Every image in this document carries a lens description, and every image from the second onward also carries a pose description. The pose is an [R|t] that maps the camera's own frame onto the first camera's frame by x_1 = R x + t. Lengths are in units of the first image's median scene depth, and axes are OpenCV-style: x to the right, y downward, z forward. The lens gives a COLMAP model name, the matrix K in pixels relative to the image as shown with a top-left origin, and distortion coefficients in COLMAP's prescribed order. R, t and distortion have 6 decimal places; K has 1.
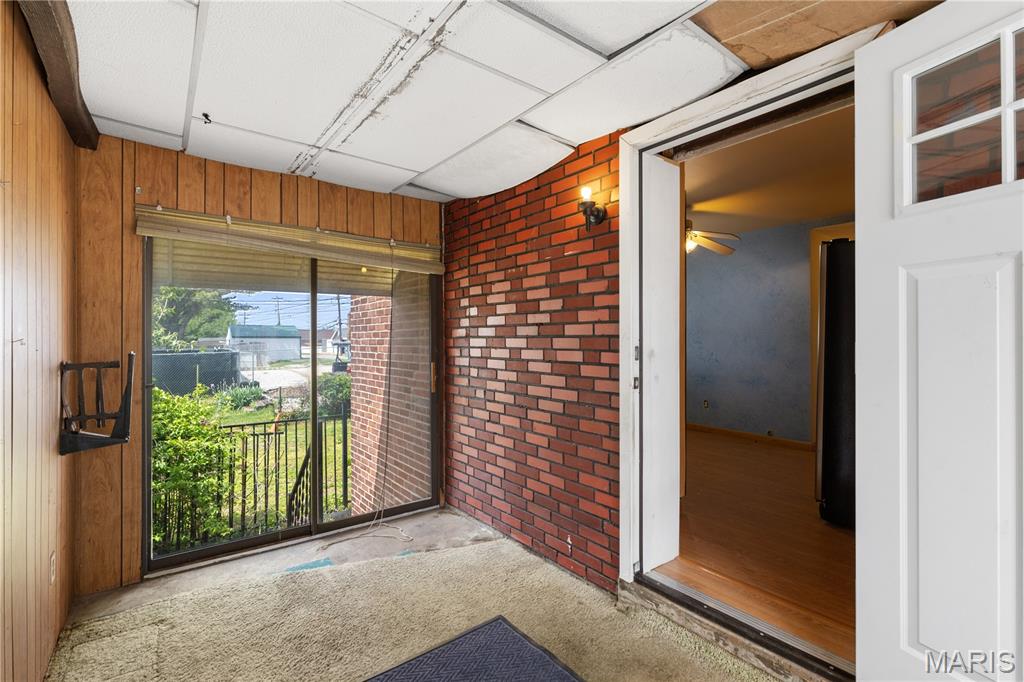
lens RADIAL K [[466.9, 0, 515.2], [0, 466.9, 342.0], [0, 0, 1]] dist [0.003184, 0.000786]
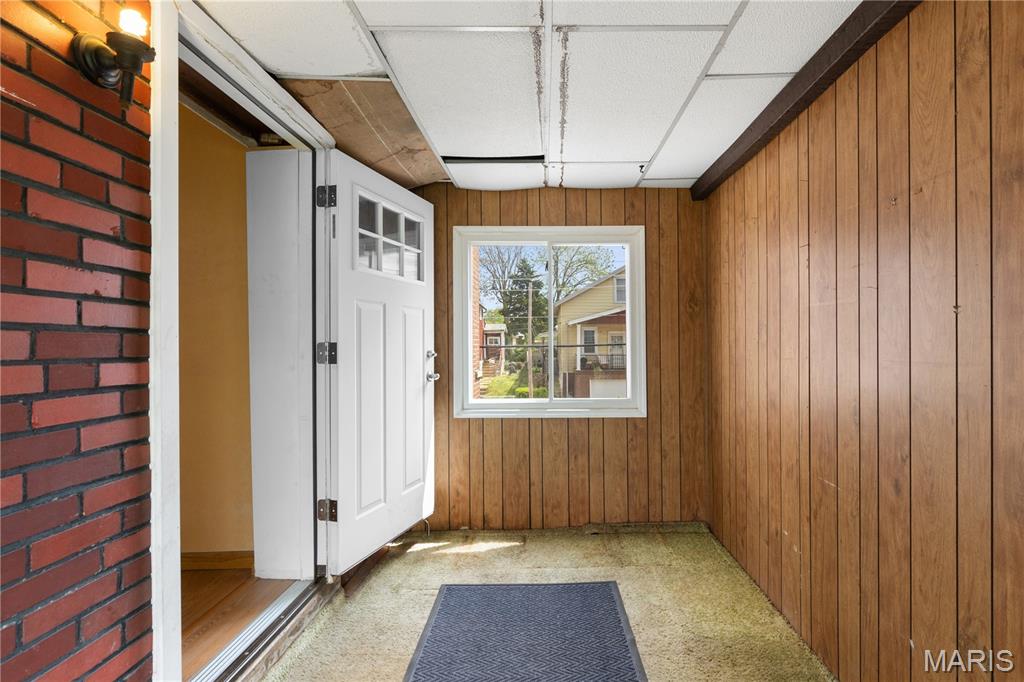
lens RADIAL K [[466.9, 0, 514.4], [0, 466.9, 341.9], [0, 0, 1]] dist [0.003184, 0.000786]
pose [[-0.759821, 0.002181, 0.650129, -0.431662], [0.001711, 0.999998, -0.001354, 0.001571], [-0.650131, 0.000083, -0.759823, 1.081737]]
